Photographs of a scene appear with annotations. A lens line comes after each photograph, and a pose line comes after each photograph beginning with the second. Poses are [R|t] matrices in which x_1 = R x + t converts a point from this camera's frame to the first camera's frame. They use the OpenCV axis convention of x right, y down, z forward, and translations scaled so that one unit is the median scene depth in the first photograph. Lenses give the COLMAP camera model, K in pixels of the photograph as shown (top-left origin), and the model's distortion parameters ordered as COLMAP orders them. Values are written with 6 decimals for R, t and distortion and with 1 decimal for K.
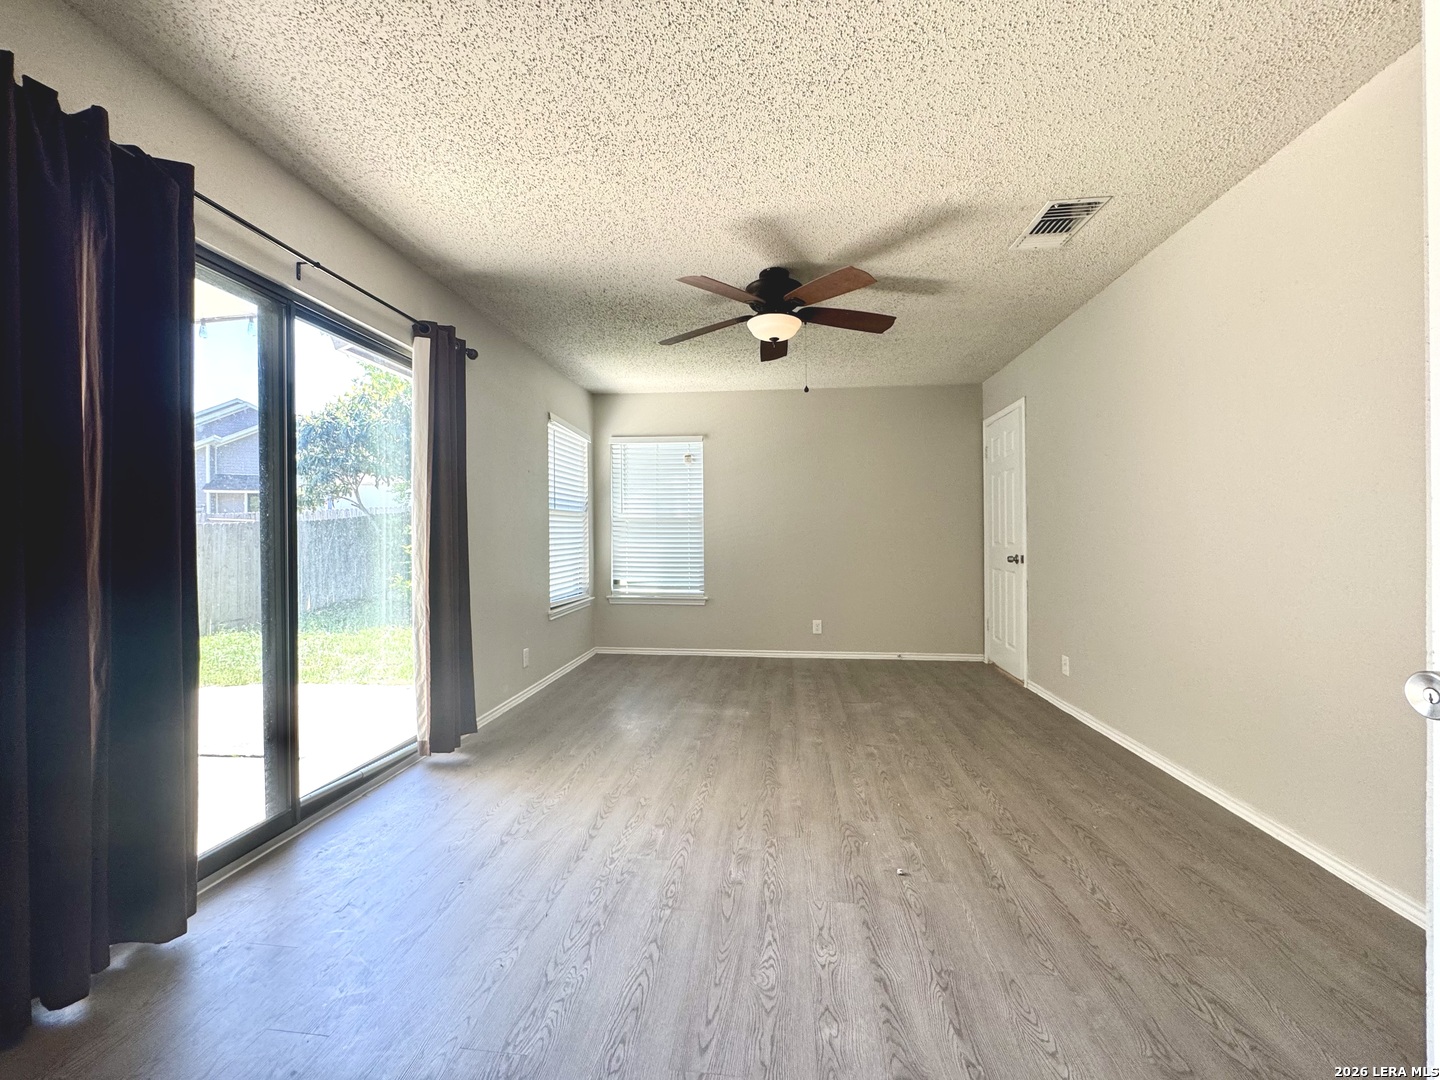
lens RADIAL K [[574.2, 0, 722.0], [0, 574.2, 539.8], [0, 0, 1]] dist [-0.004972, 0.001973]
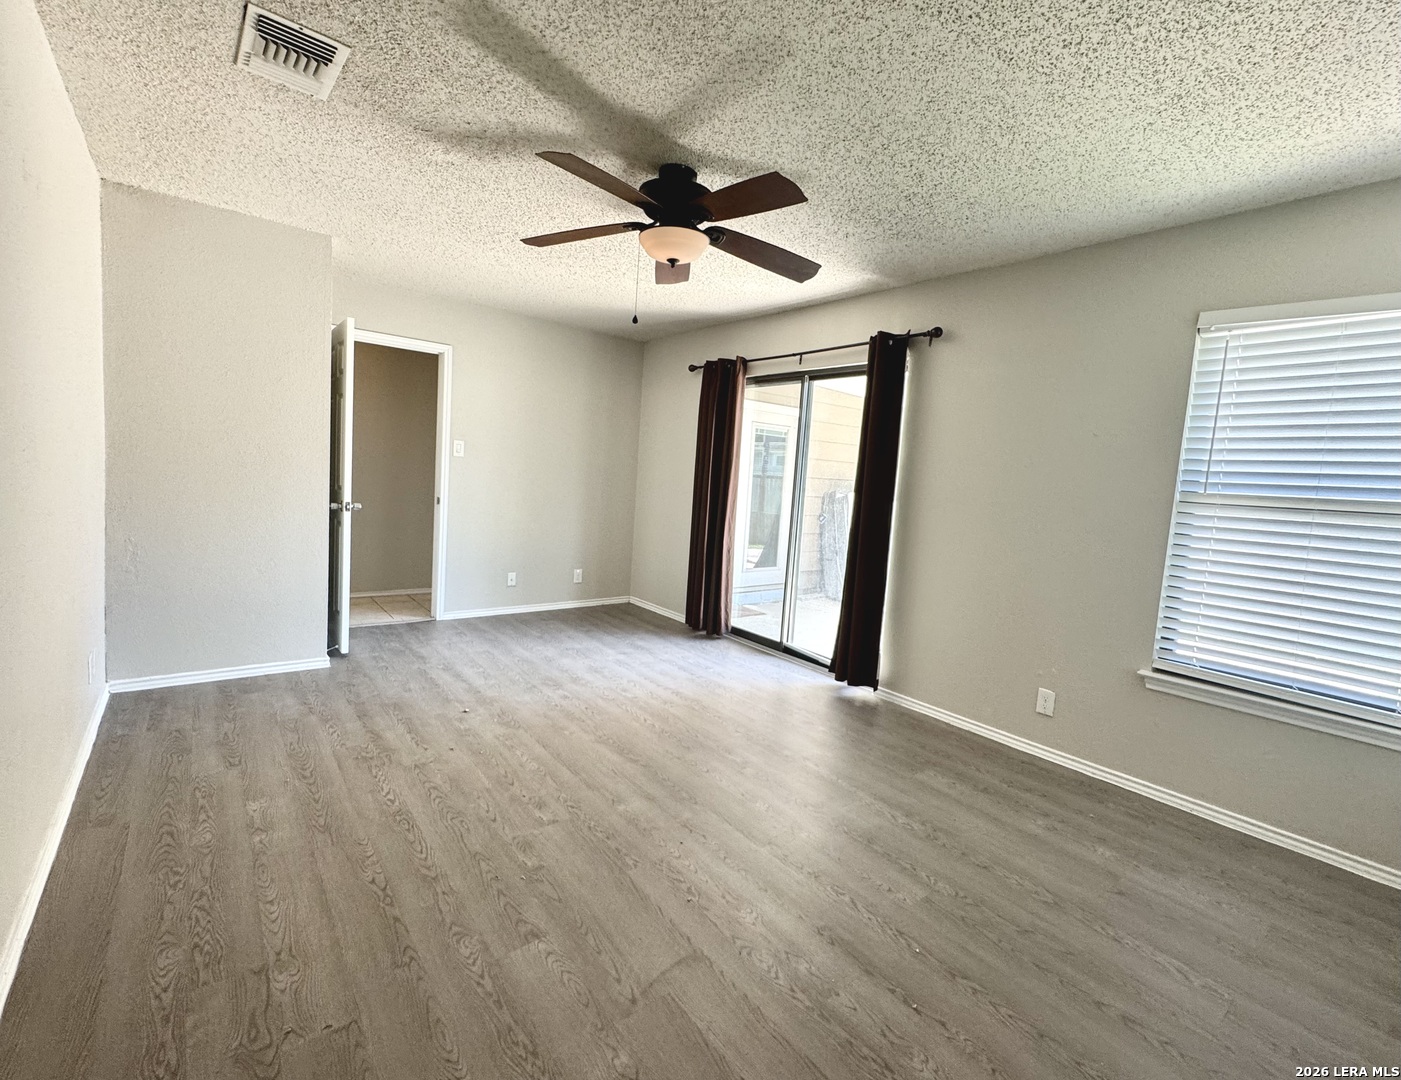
lens RADIAL K [[600.3, 0, 705.4], [0, 600.3, 529.2], [0, 0, 1]] dist [-0.004157, -0.000328]
pose [[-0.701835, 0.022826, -0.711974, 0.672176], [-0.063945, 0.993433, 0.094884, -0.069935], [0.709464, 0.112120, -0.695766, 1.698909]]
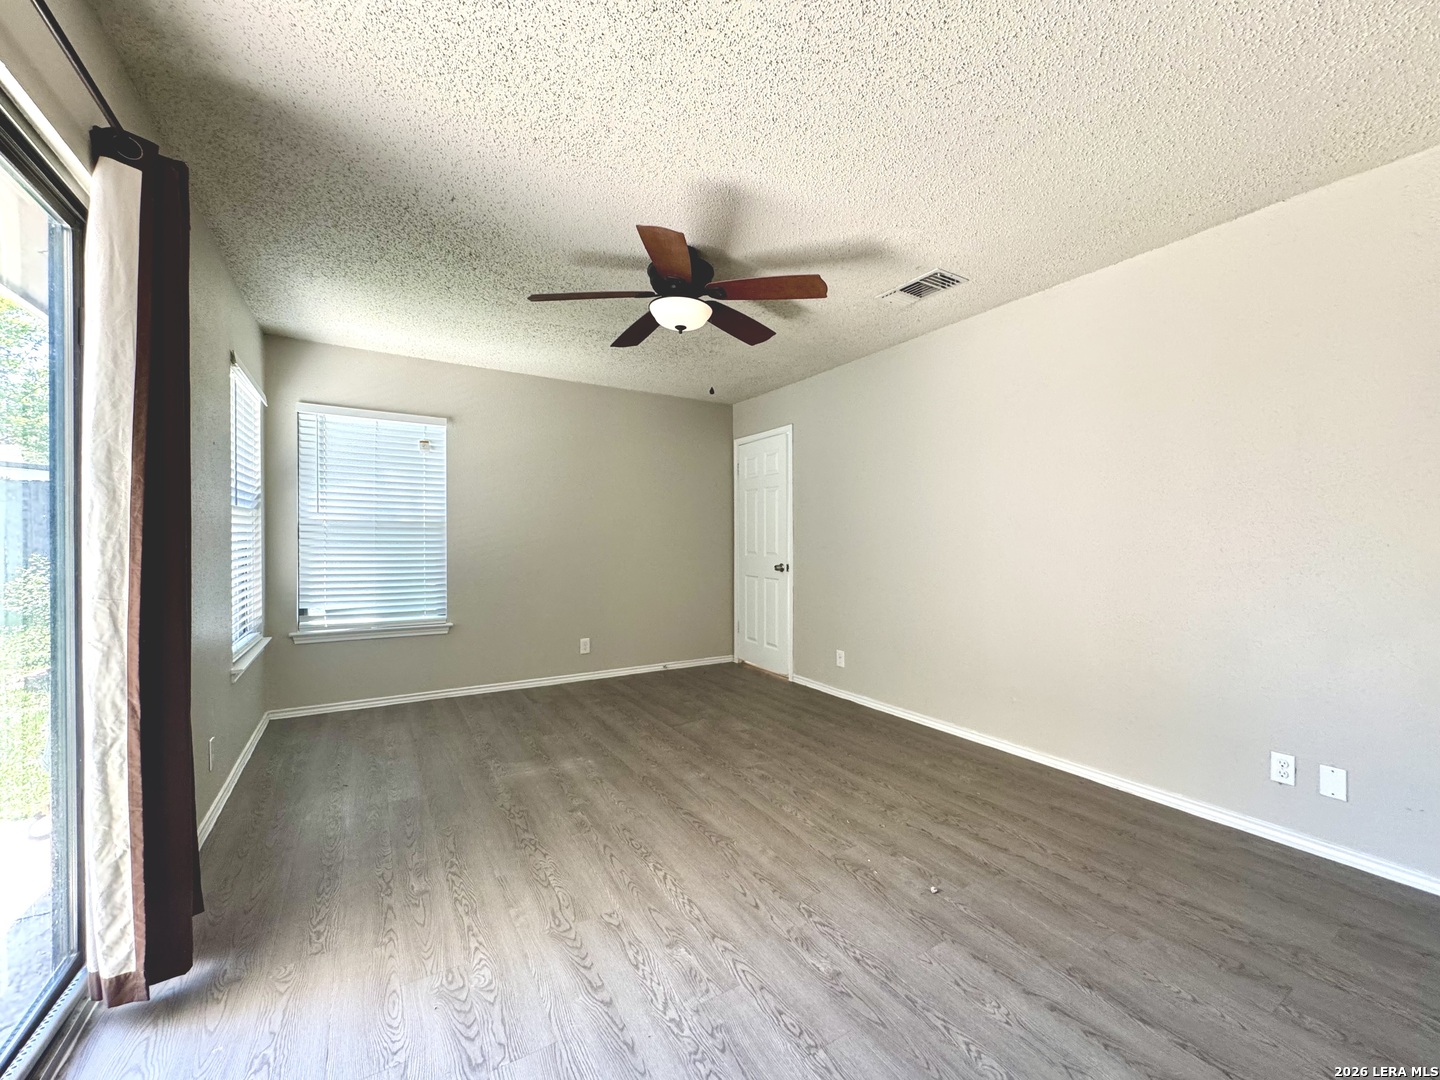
lens RADIAL K [[574.2, 0, 710.9], [0, 574.2, 539.8], [0, 0, 1]] dist [-0.004972, 0.001973]
pose [[0.791594, 0.004094, 0.611034, -0.419908], [-0.003423, 0.999992, -0.002266, -0.026240], [-0.611038, -0.000298, 0.791601, 0.292946]]
